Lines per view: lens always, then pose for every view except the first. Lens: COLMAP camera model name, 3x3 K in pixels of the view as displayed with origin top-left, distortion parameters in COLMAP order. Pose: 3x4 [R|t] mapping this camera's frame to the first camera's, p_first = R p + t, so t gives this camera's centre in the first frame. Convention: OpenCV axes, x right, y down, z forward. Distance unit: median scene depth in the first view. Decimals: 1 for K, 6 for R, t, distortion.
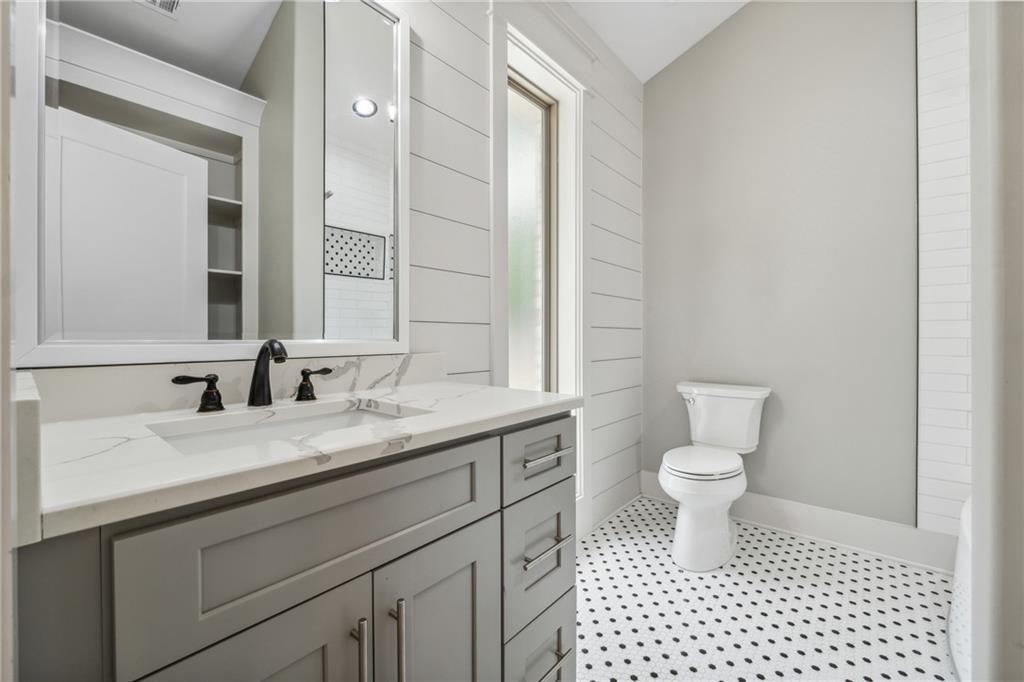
lens RADIAL K [[420.4, 0, 475.4], [0, 420.4, 338.3], [0, 0, 1]] dist [0.000286, 0.000050]
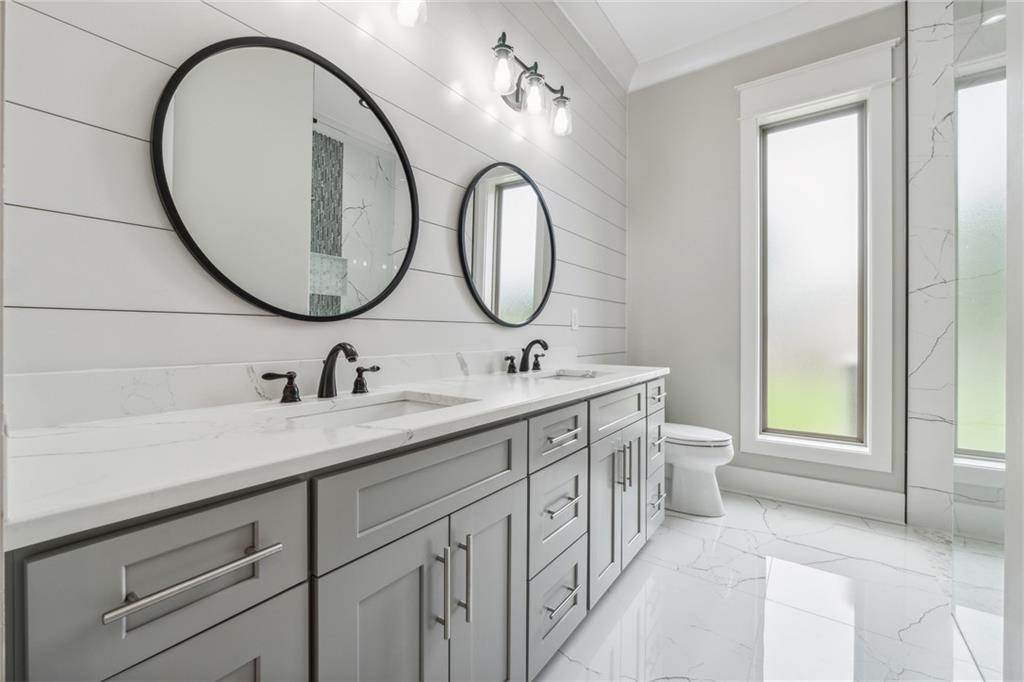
lens RADIAL K [[427.6, 0, 511.6], [0, 427.6, 338.4], [0, 0, 1]] dist [-0.006986, -0.000034]
pose [[0.991205, 0.008448, 0.132068, -0.166316], [-0.009586, 0.999922, 0.007984, -0.024612], [-0.131990, -0.009179, 0.991209, -0.286828]]
